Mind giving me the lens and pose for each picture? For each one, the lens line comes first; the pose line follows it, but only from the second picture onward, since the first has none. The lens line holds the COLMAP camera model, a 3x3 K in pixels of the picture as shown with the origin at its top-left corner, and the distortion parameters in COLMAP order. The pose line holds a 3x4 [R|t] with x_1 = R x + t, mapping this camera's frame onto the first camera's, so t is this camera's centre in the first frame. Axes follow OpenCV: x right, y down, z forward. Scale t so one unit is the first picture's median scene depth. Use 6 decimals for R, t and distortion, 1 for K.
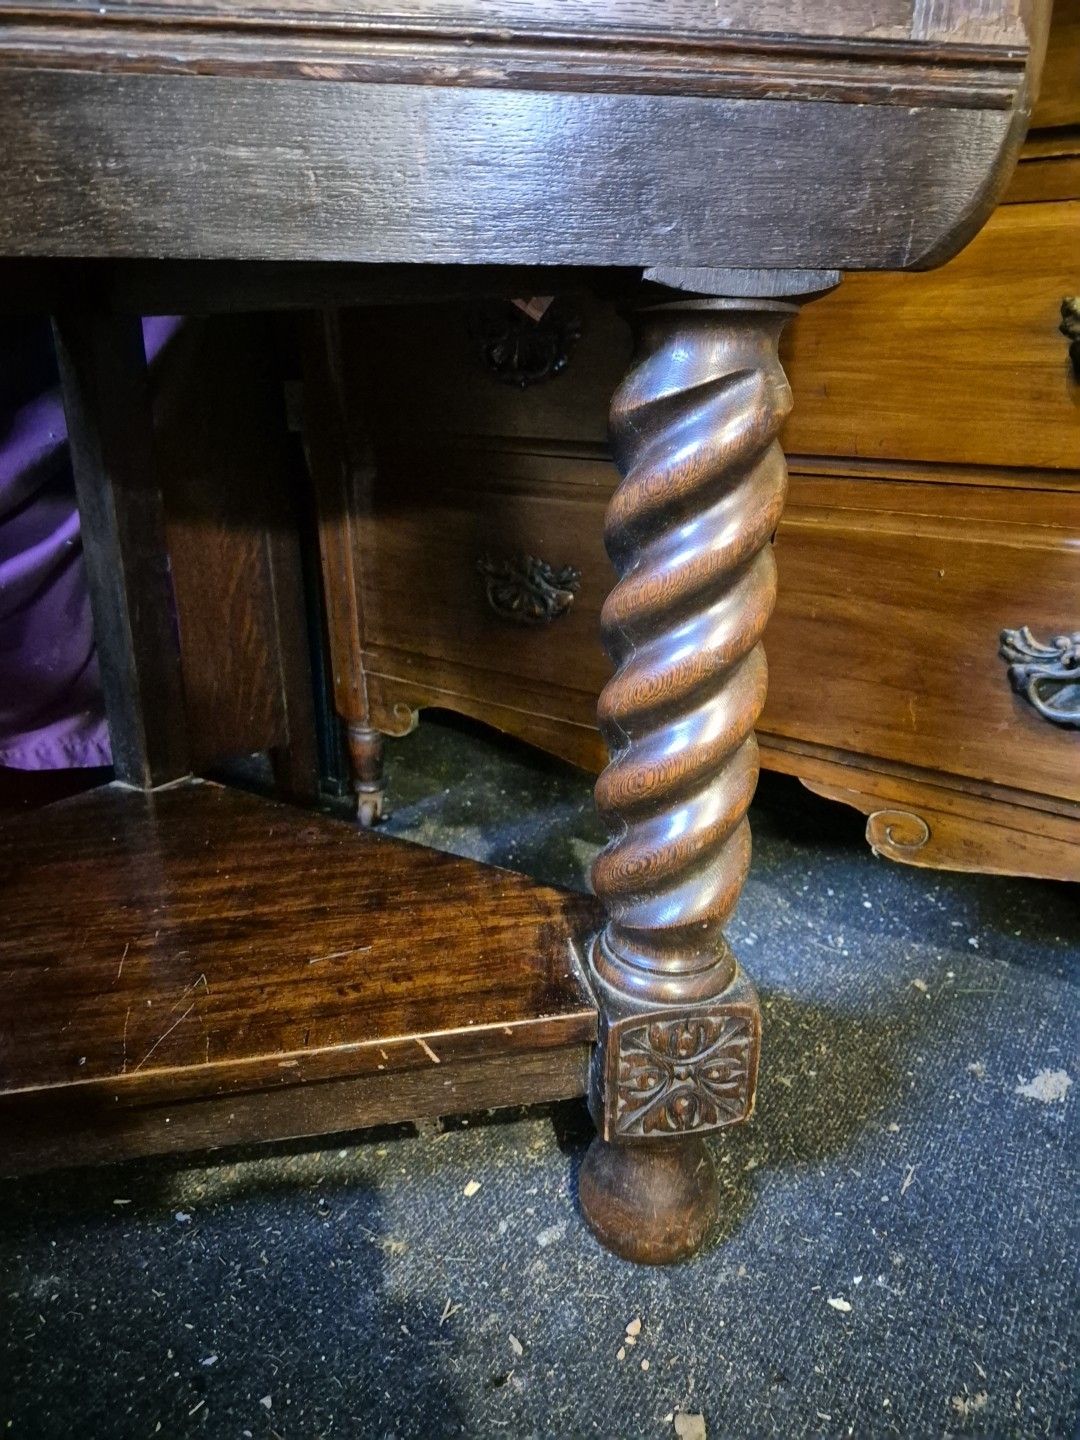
lens RADIAL K [[969.6, 0, 552.6], [0, 969.6, 737.4], [0, 0, 1]] dist [0.060777, -0.059103]
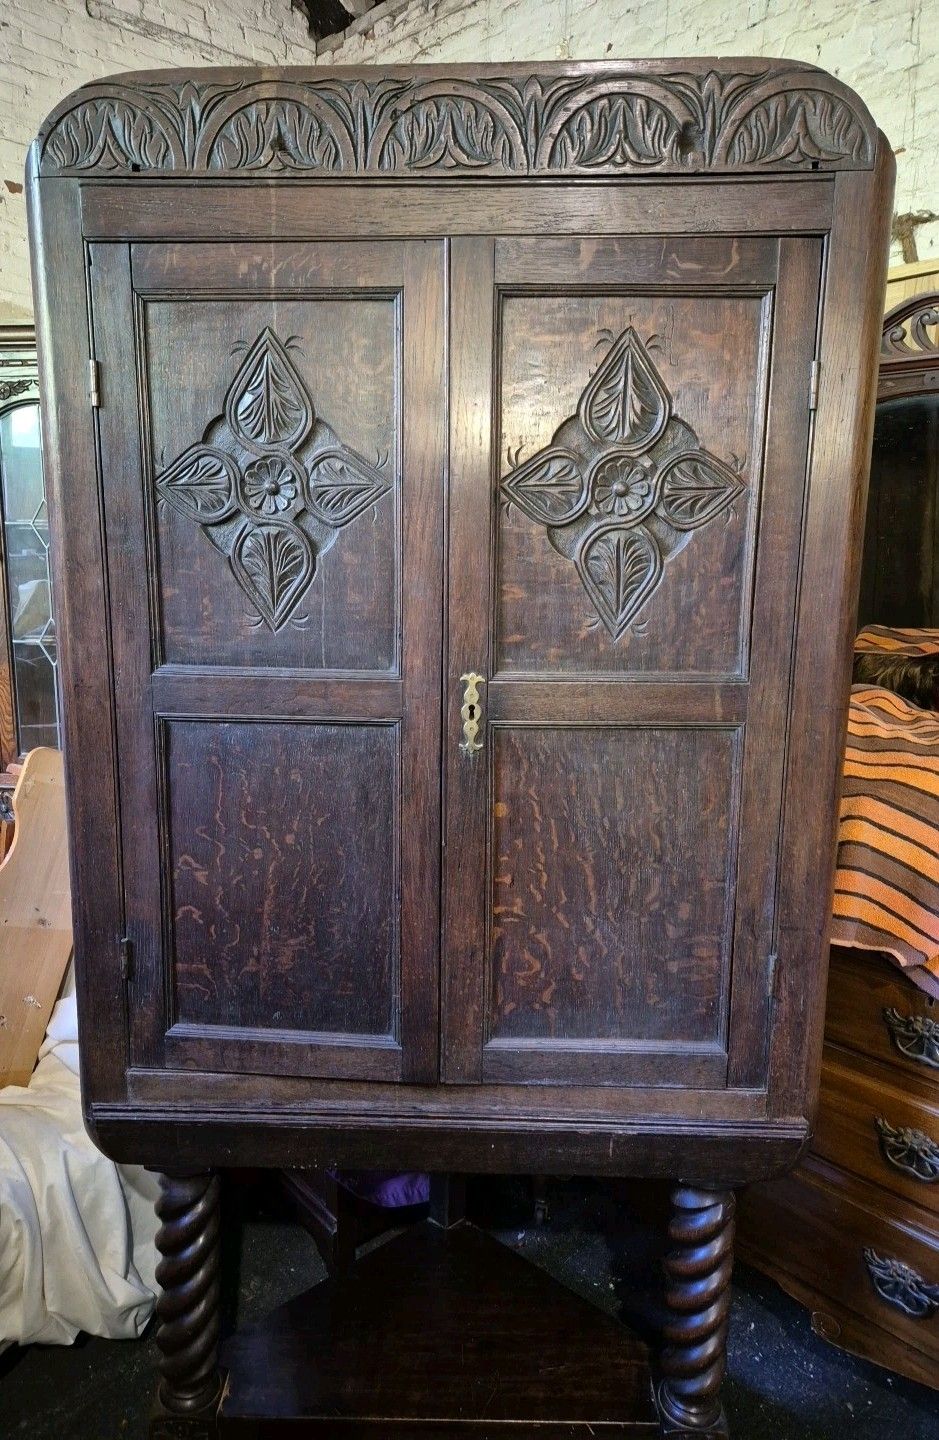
lens RADIAL K [[964.6, 0, 447.4], [0, 964.6, 702.6], [0, 0, 1]] dist [0.070200, -0.064382]
pose [[0.975092, 0.037017, -0.218690, -0.002932], [-0.081006, 0.977300, -0.195764, -0.867417], [0.206479, 0.208603, 0.955956, -1.665526]]
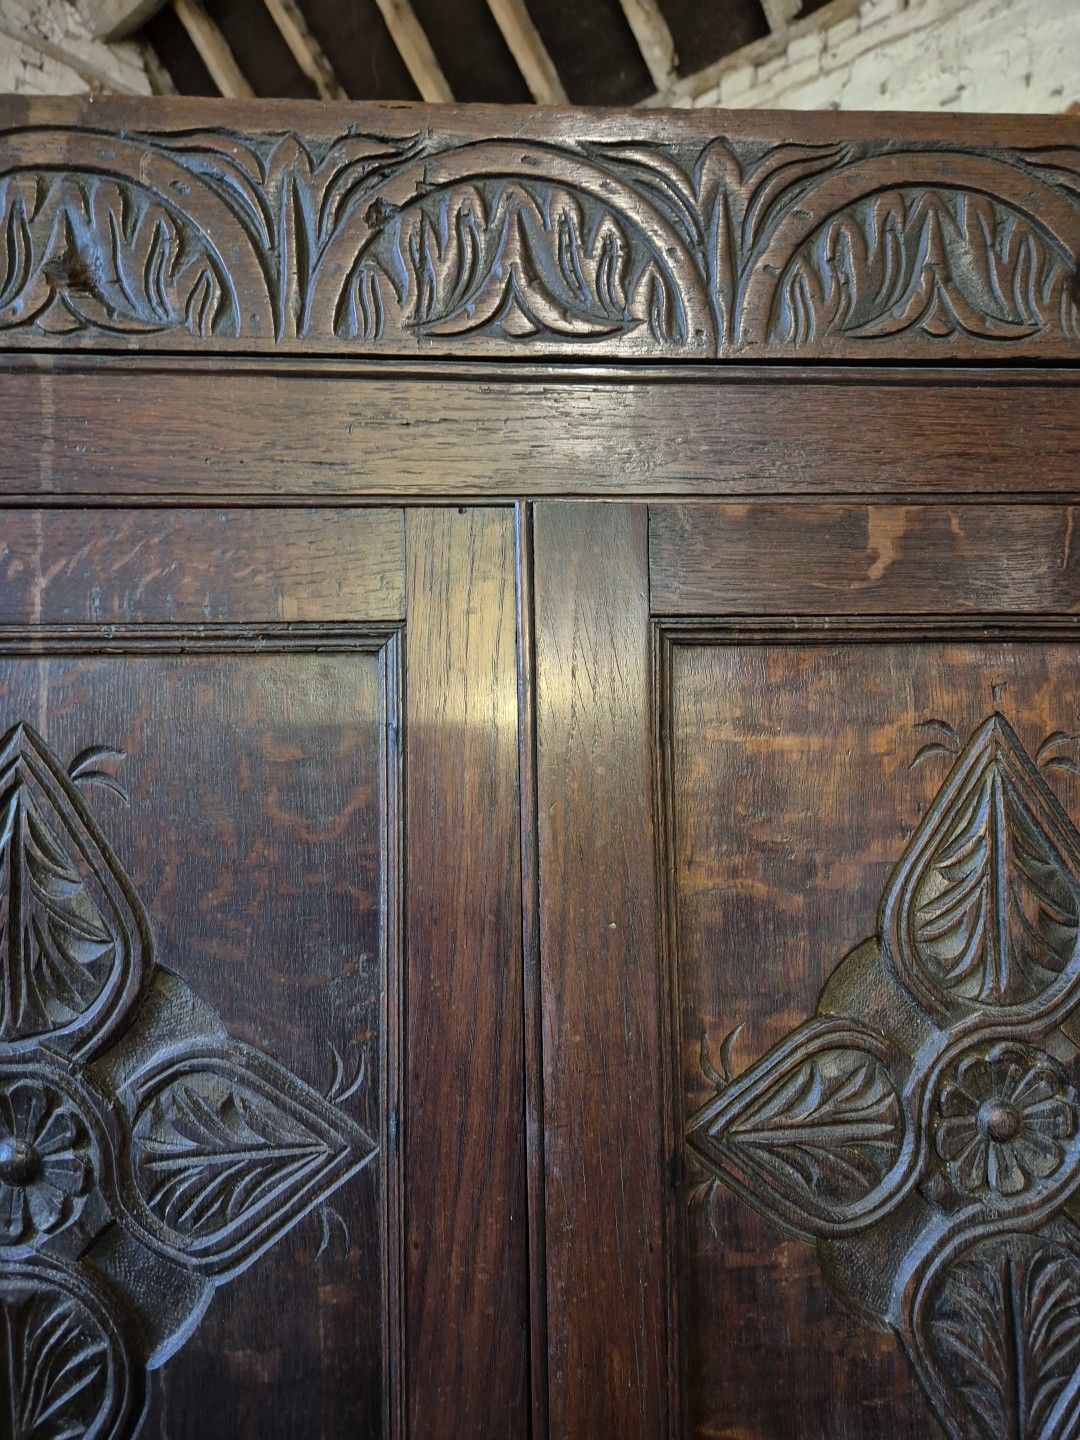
lens RADIAL K [[969.6, 0, 539.6], [0, 969.6, 708.0], [0, 0, 1]] dist [0.060777, -0.059103]
pose [[0.993831, -0.030321, -0.106684, -0.342518], [-0.016061, 0.912421, -0.408937, -1.637023], [0.109740, 0.408128, 0.906305, -0.691600]]
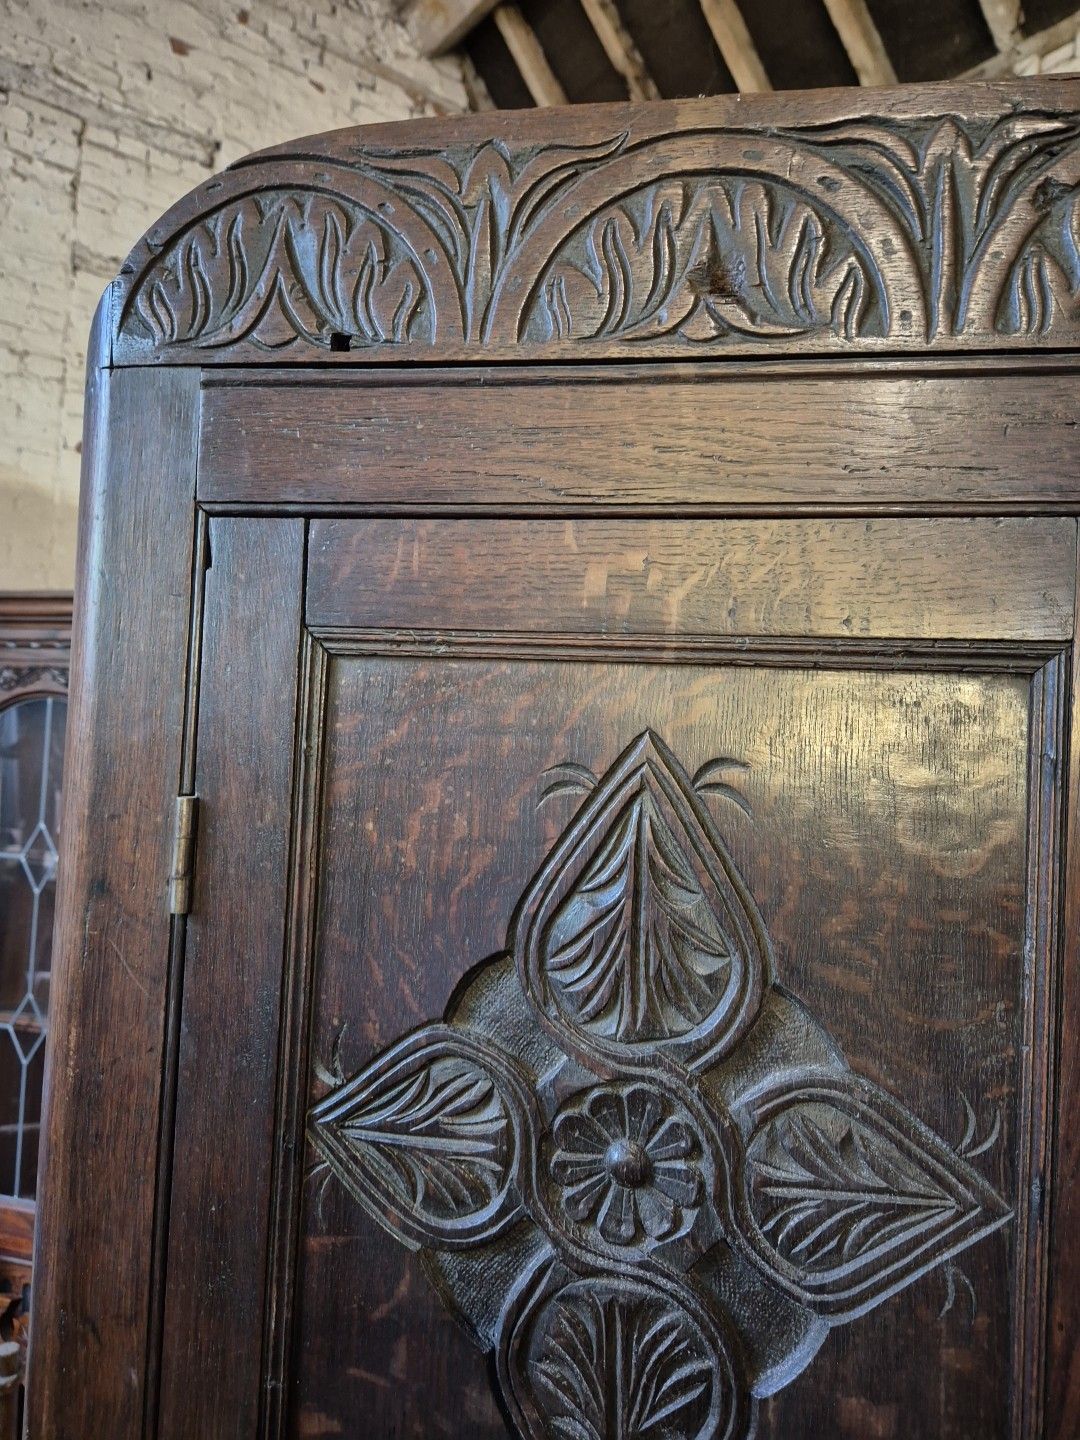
lens RADIAL K [[969.6, 0, 541.1], [0, 969.6, 706.9], [0, 0, 1]] dist [0.060777, -0.059103]
pose [[0.941998, 0.021560, -0.334926, -0.609032], [-0.156481, 0.911043, -0.381464, -1.642487], [0.296907, 0.411747, 0.861574, -0.727207]]
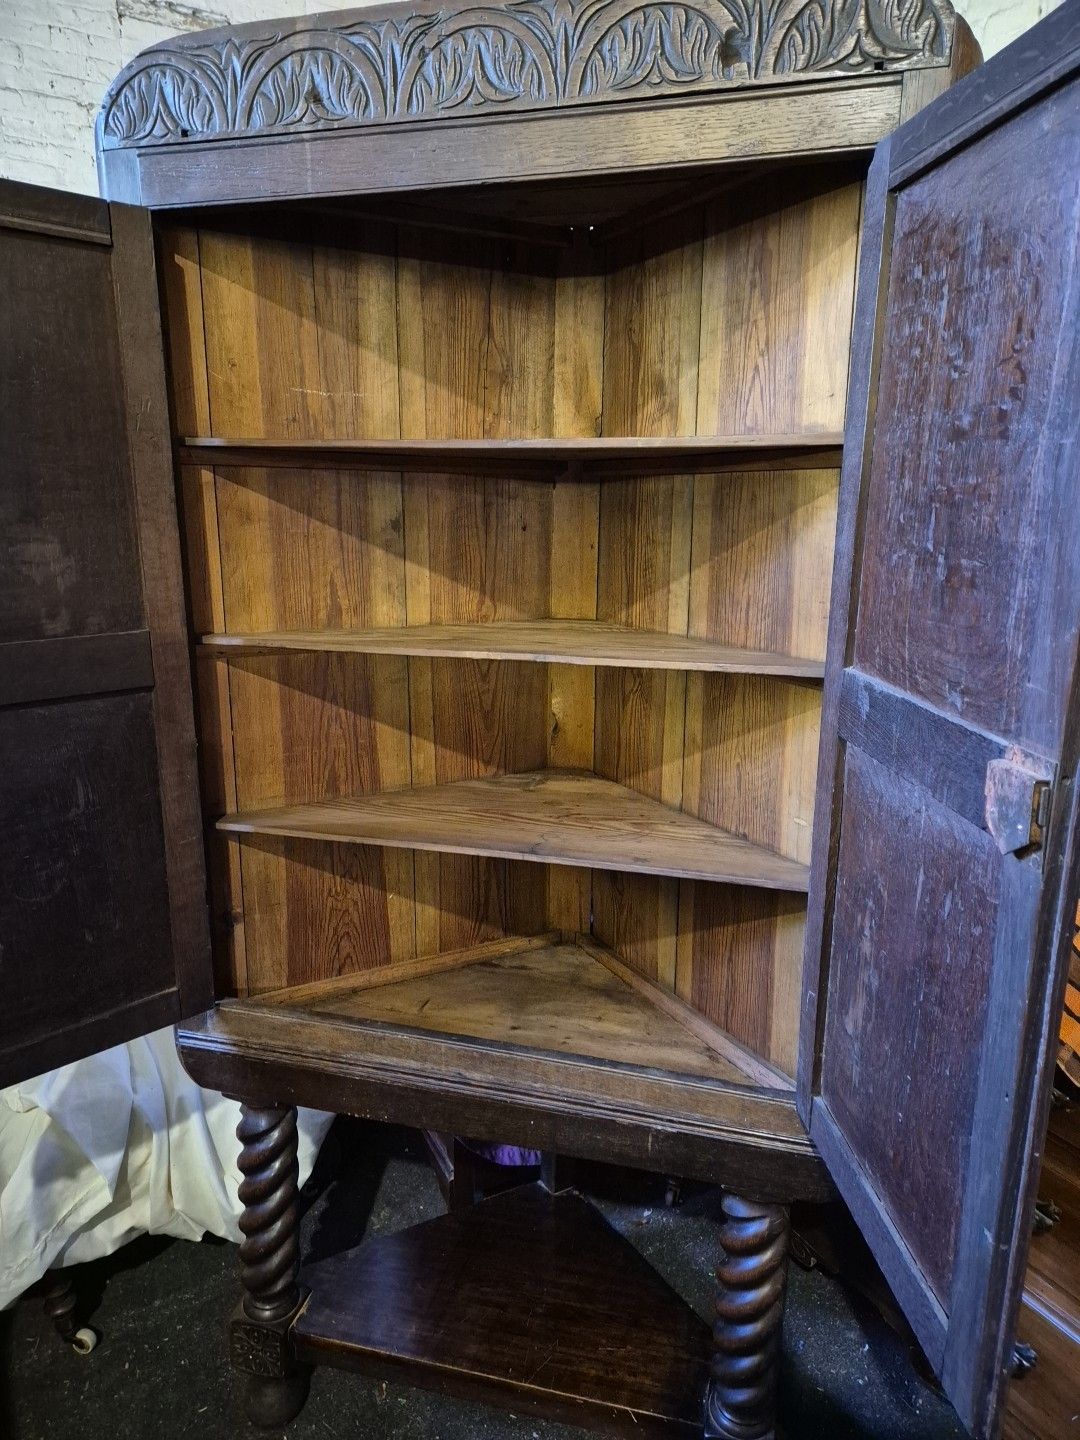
lens RADIAL K [[969.6, 0, 541.8], [0, 969.6, 716.2], [0, 0, 1]] dist [0.060777, -0.059103]
pose [[0.896950, 0.098340, -0.431056, 0.500759], [-0.162082, 0.980212, -0.113641, -0.969741], [0.411350, 0.171797, 0.895141, -1.445975]]
